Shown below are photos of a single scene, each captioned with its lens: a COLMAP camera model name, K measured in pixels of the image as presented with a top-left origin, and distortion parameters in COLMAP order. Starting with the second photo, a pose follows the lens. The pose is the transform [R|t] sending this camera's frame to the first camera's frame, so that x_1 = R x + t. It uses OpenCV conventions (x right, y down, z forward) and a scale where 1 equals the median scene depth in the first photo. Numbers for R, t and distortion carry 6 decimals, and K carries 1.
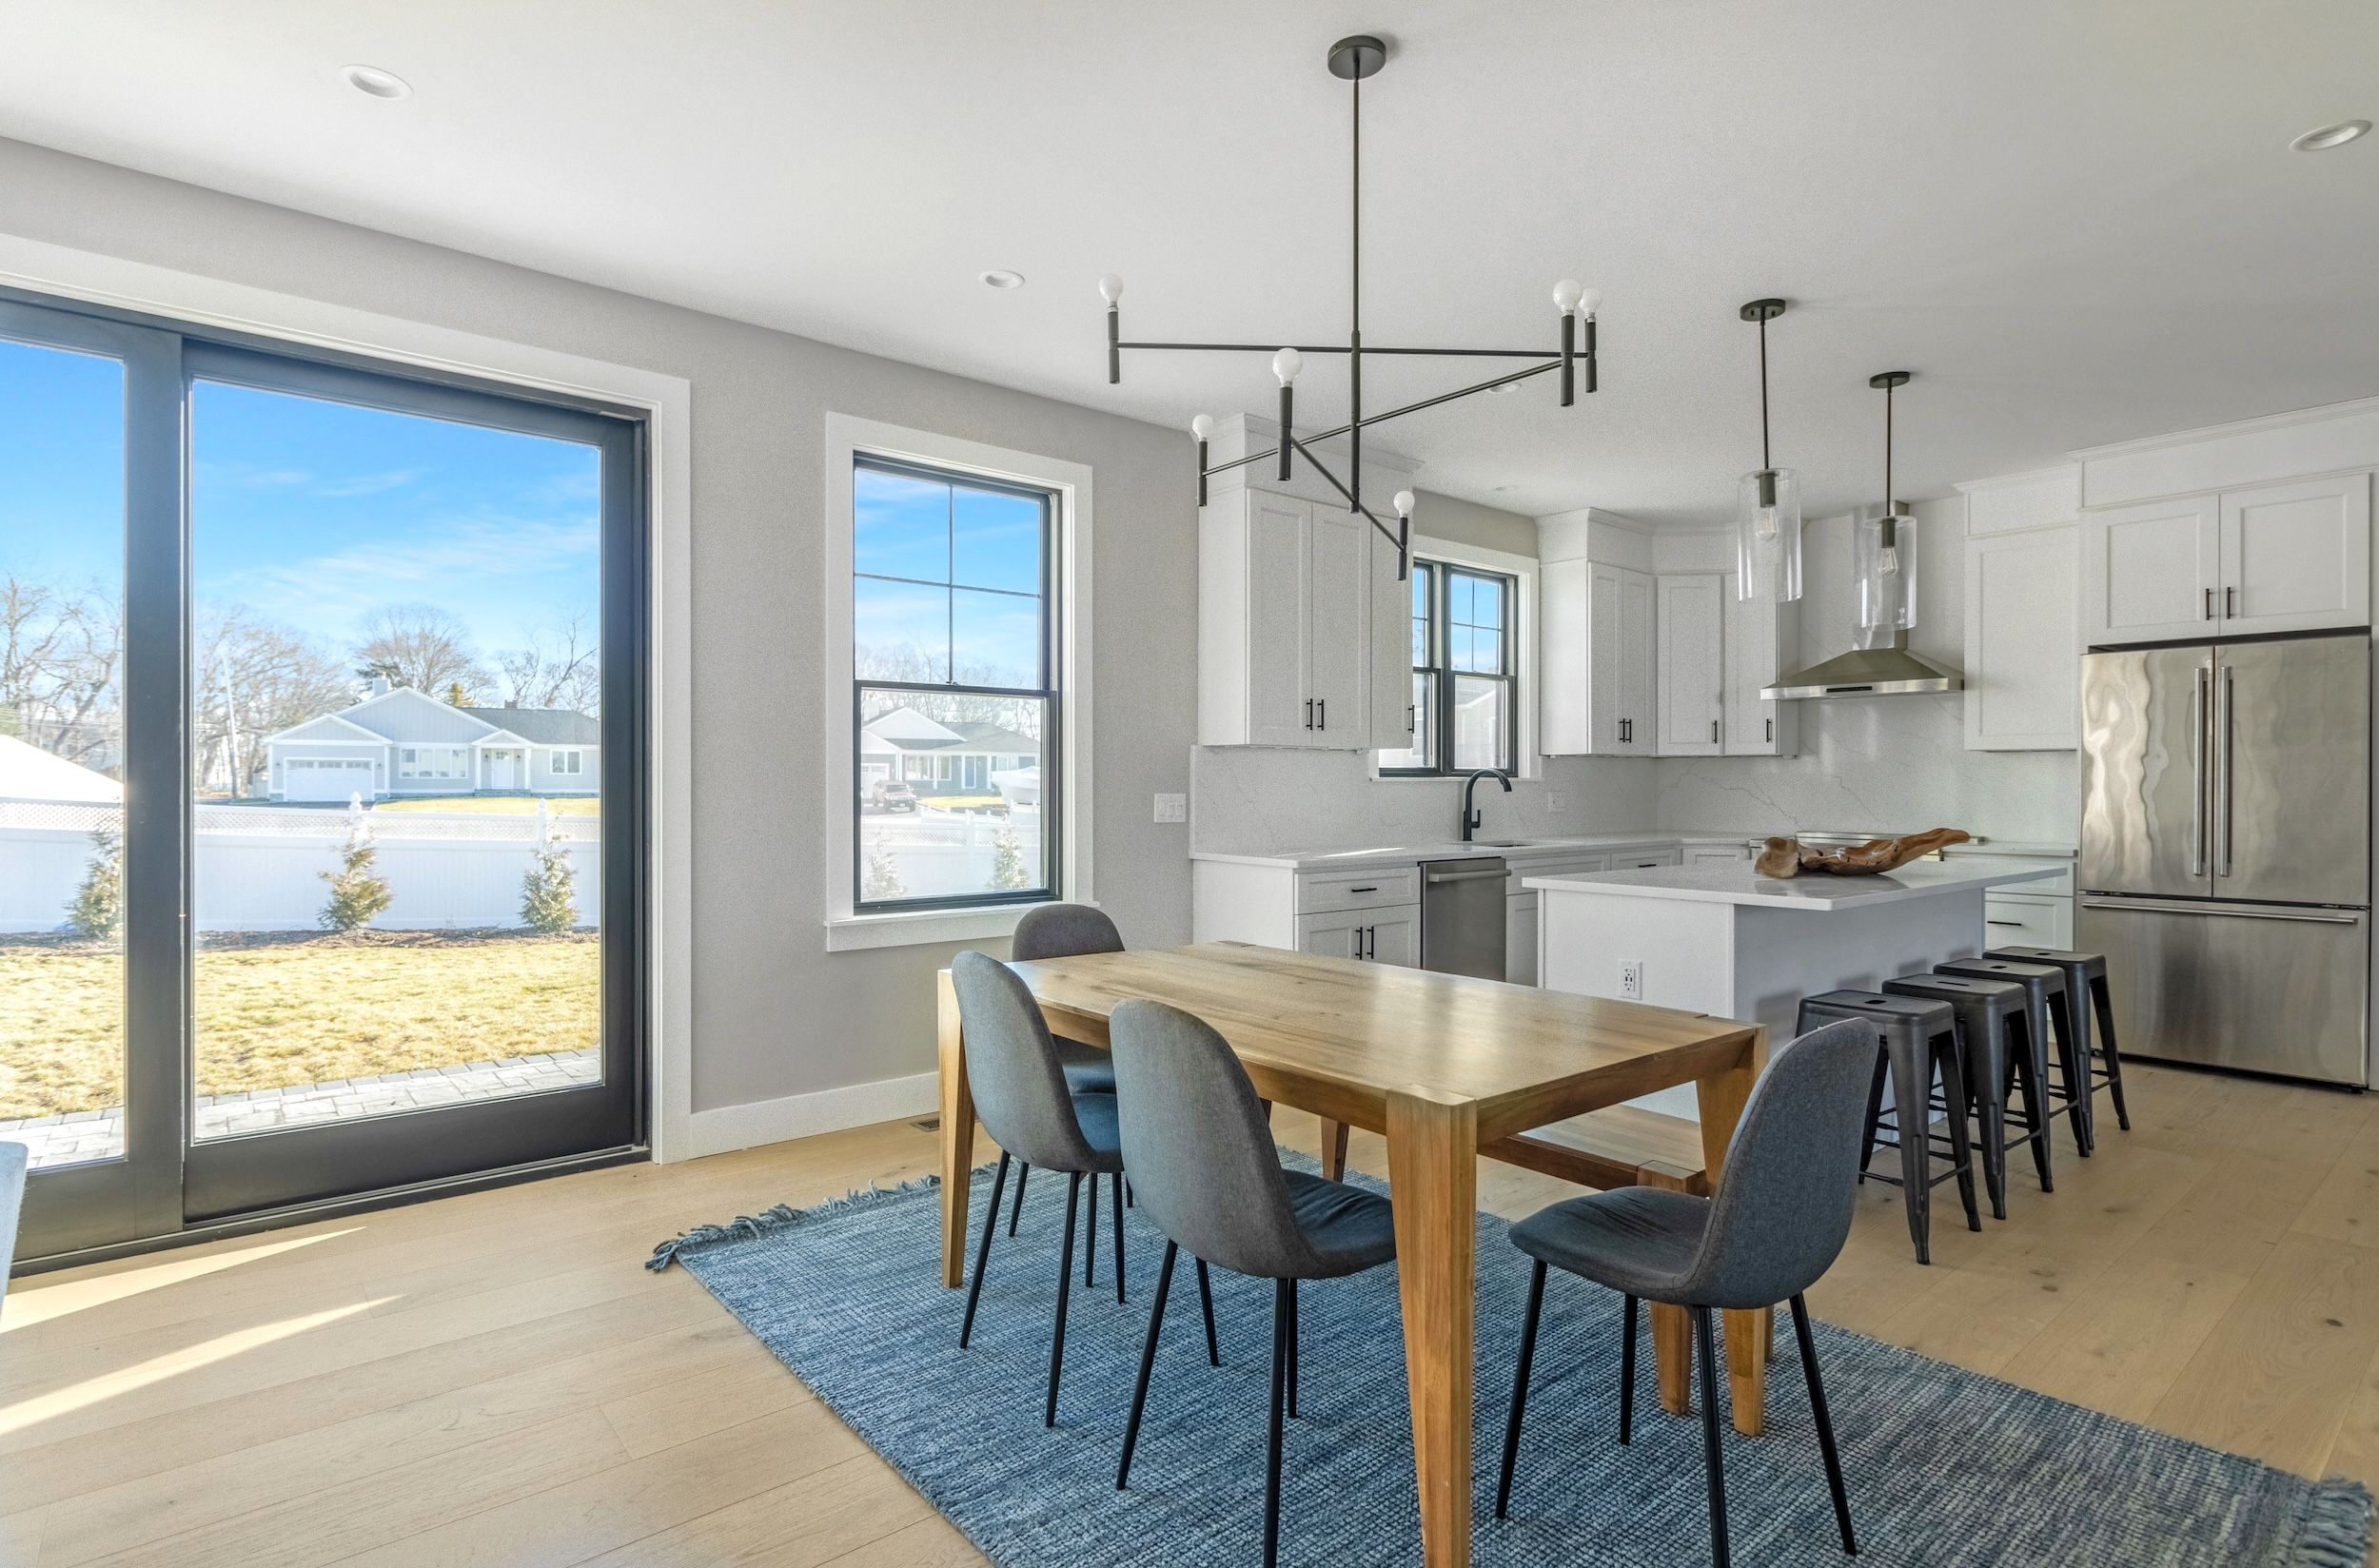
lens RADIAL K [[1227.9, 0, 1188.3], [0, 1227.9, 772.5], [0, 0, 1]] dist [0.004836, 0.000483]
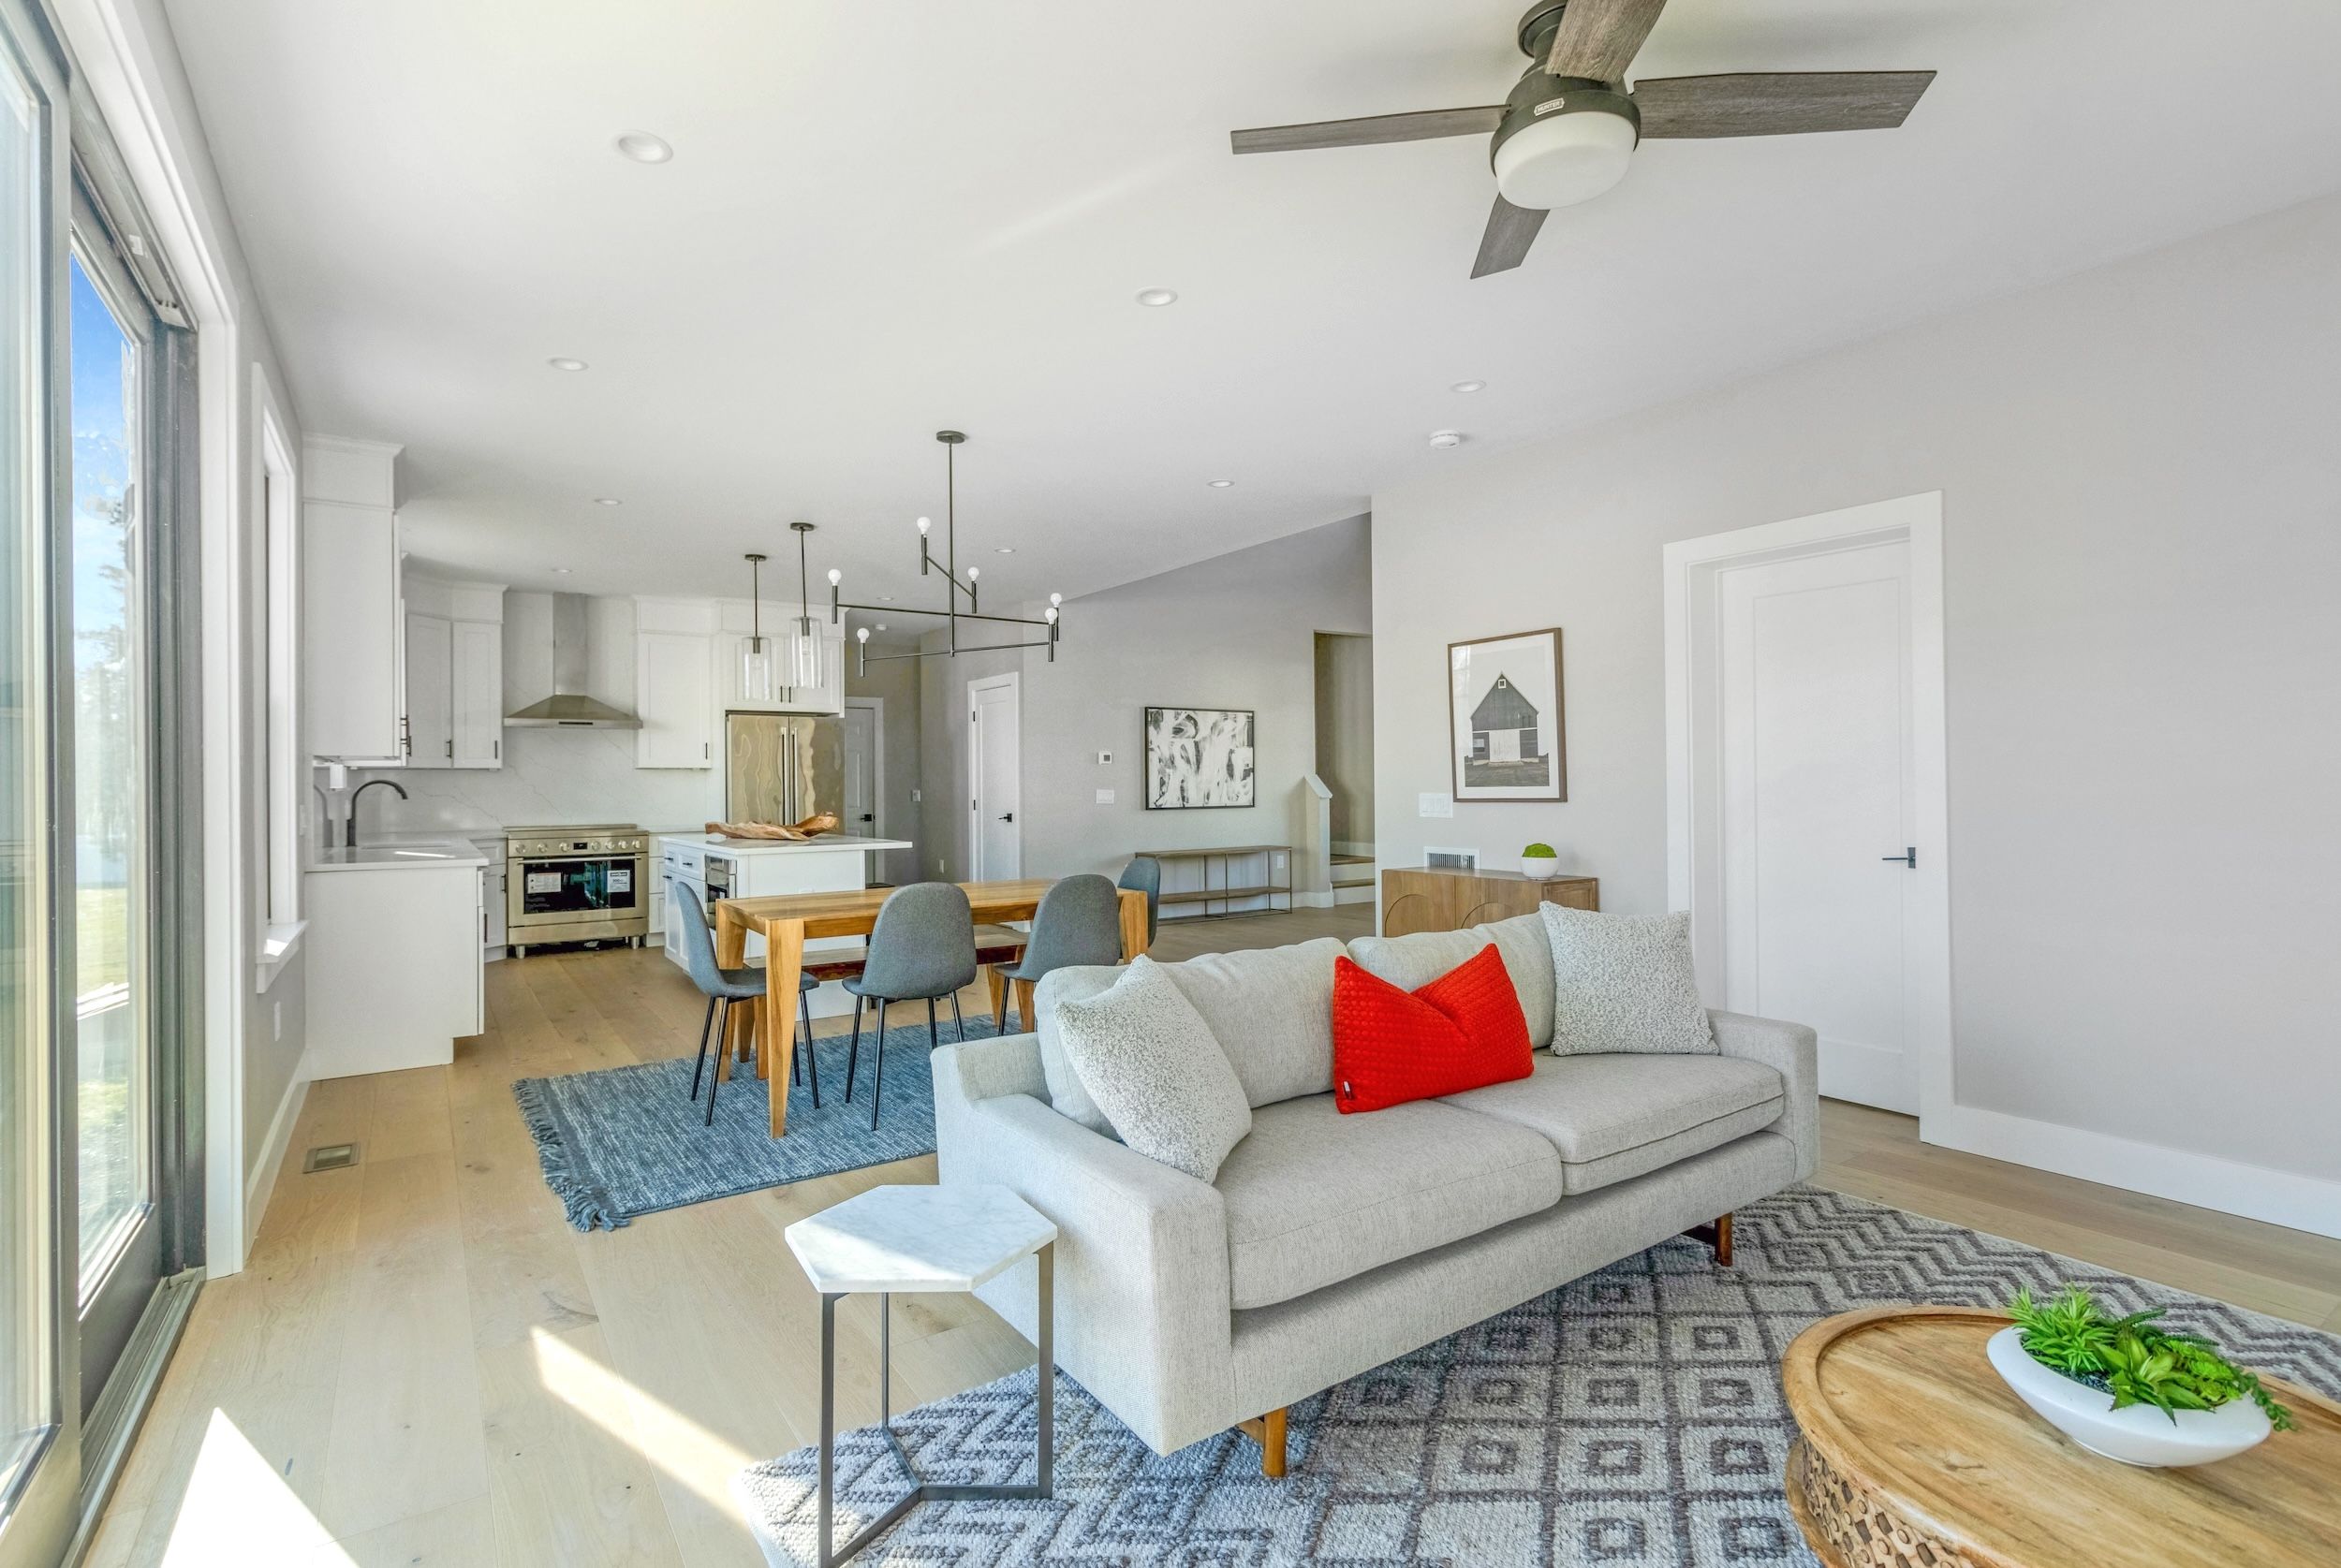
lens RADIAL K [[1103.0, 0, 1166.8], [0, 1103.0, 782.3], [0, 0, 1]] dist [0.000594, 0.000035]
pose [[0.097718, -0.002518, 0.995211, -0.719115], [-0.003110, 0.999991, 0.002836, -0.005195], [-0.995209, -0.003372, 0.097709, 0.204406]]
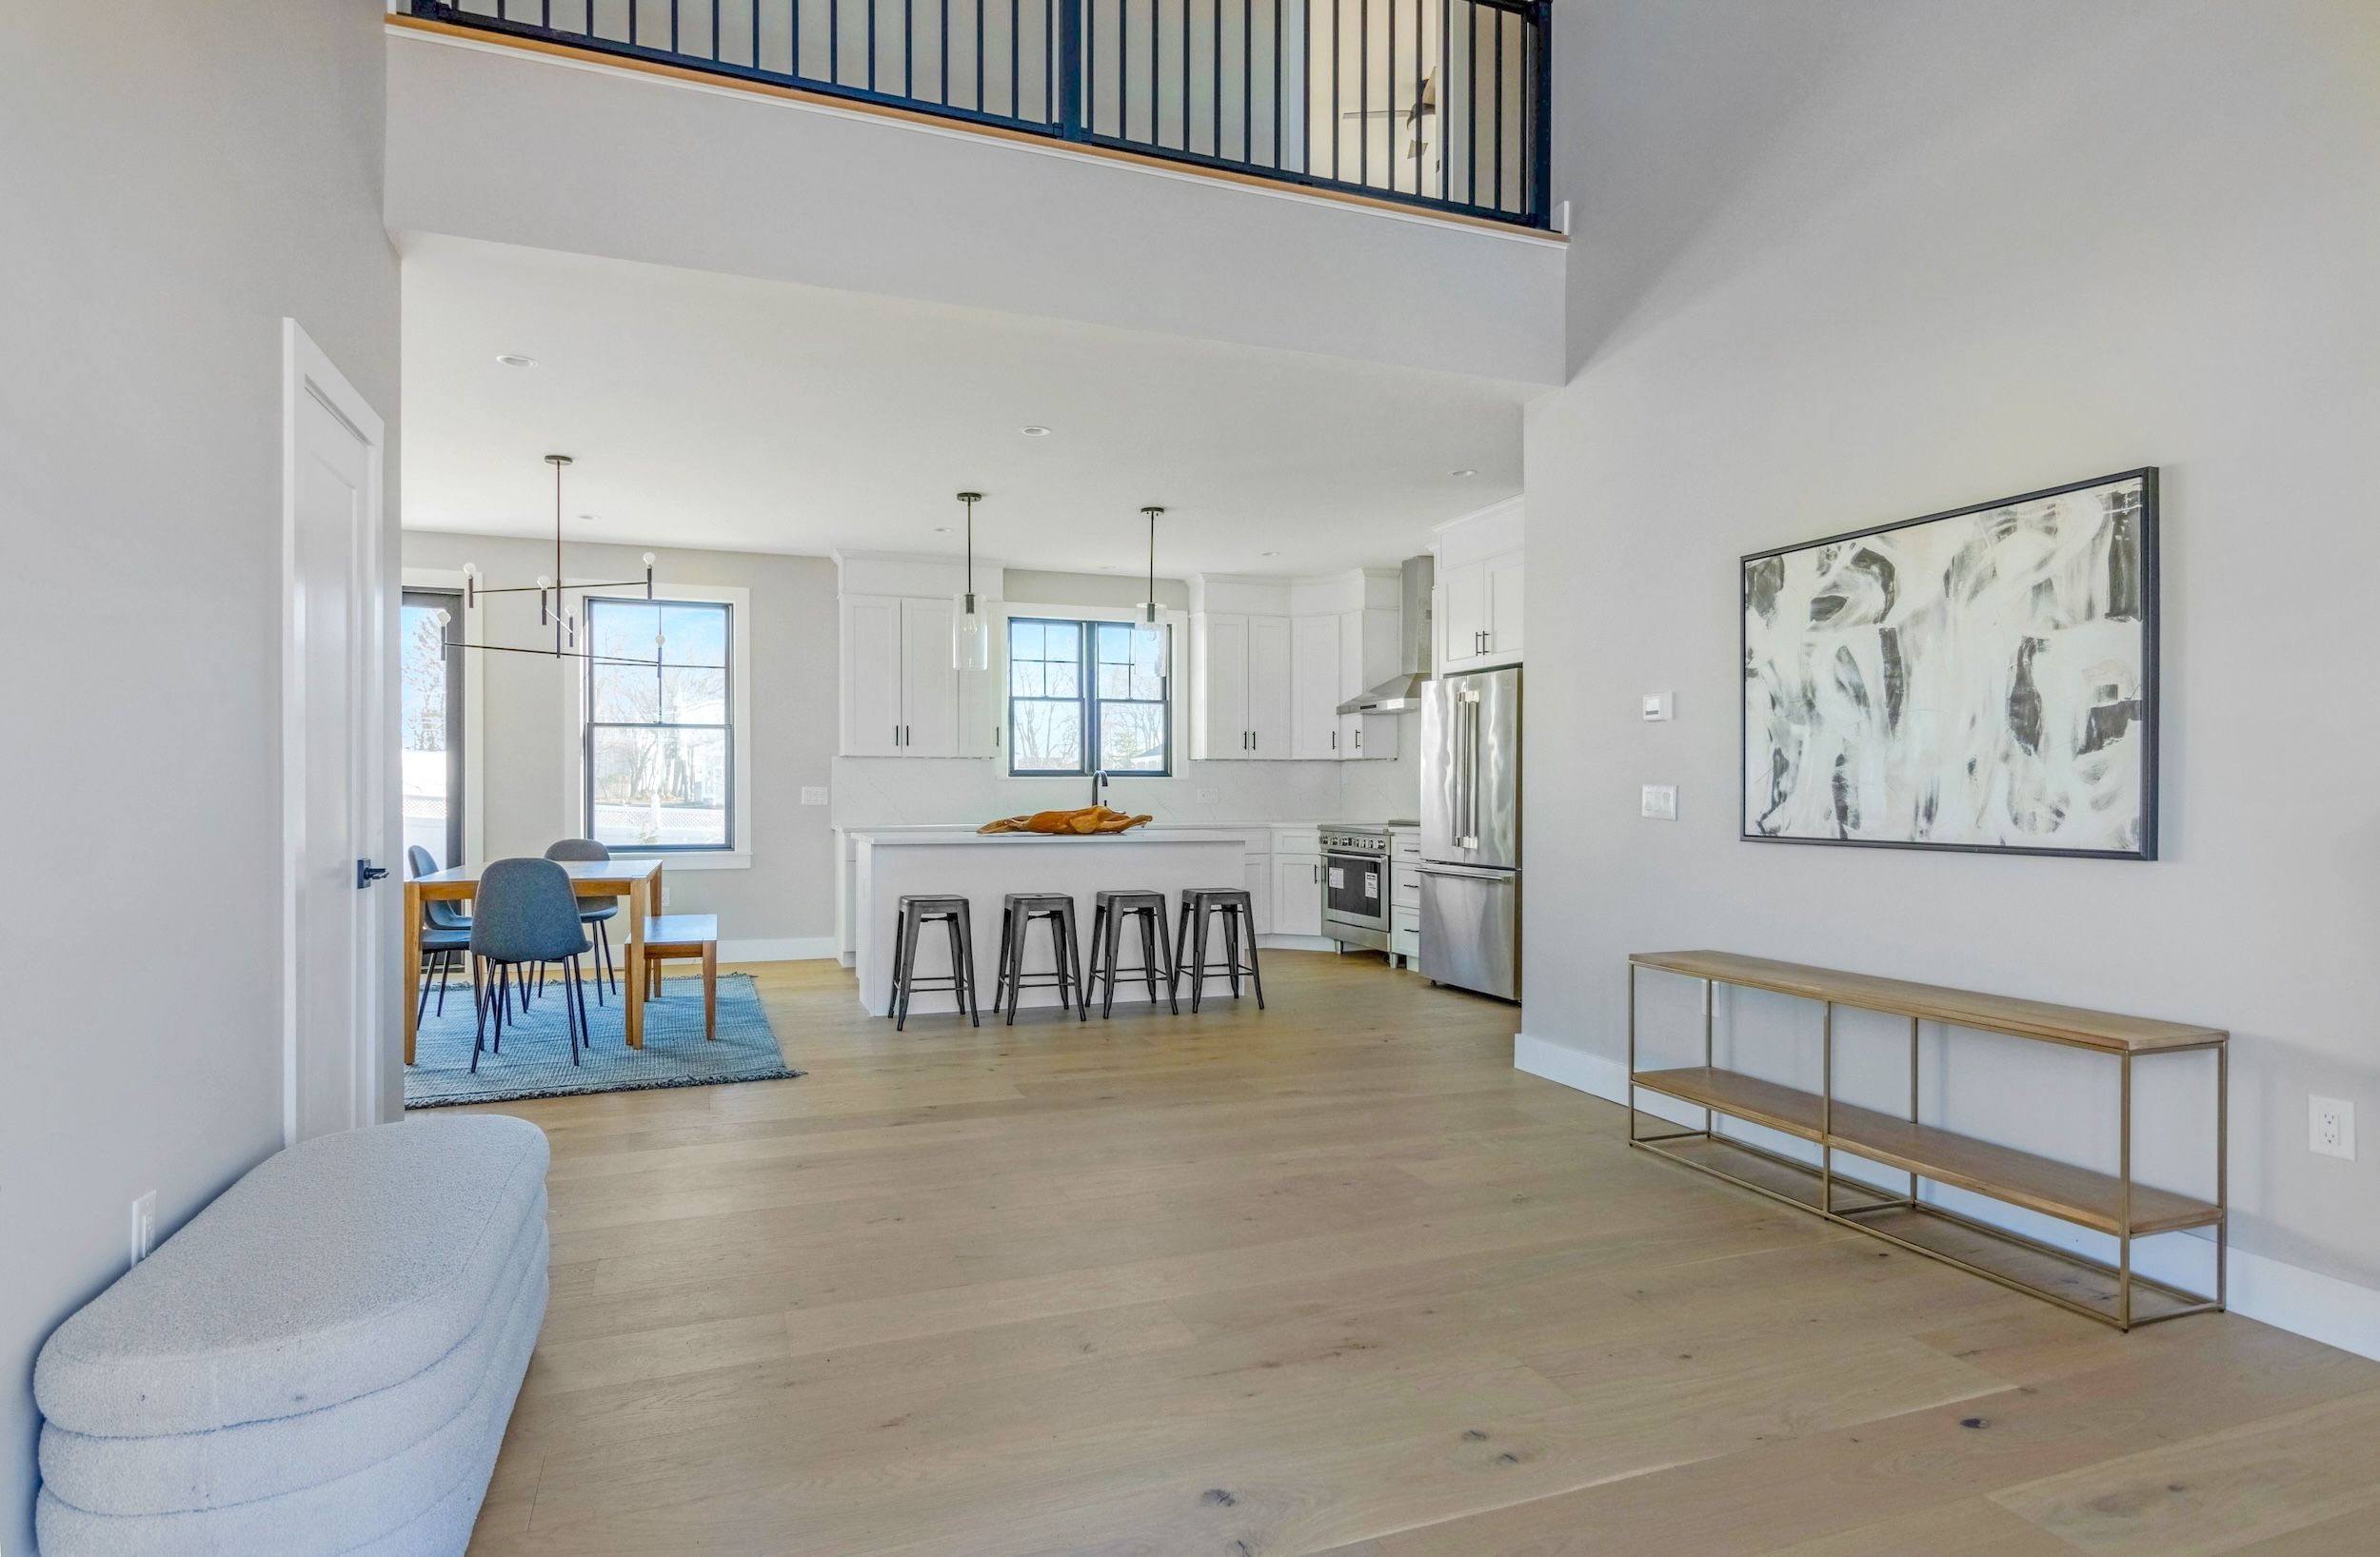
lens RADIAL K [[1295.5, 0, 1187.7], [0, 1295.5, 787.9], [0, 0, 1]] dist [0.002424, 0.000139]
pose [[0.941873, -0.001552, -0.335966, 1.011906], [0.004942, 0.999945, 0.009236, 0.005366], [0.335933, -0.010360, 0.941829, -0.424193]]
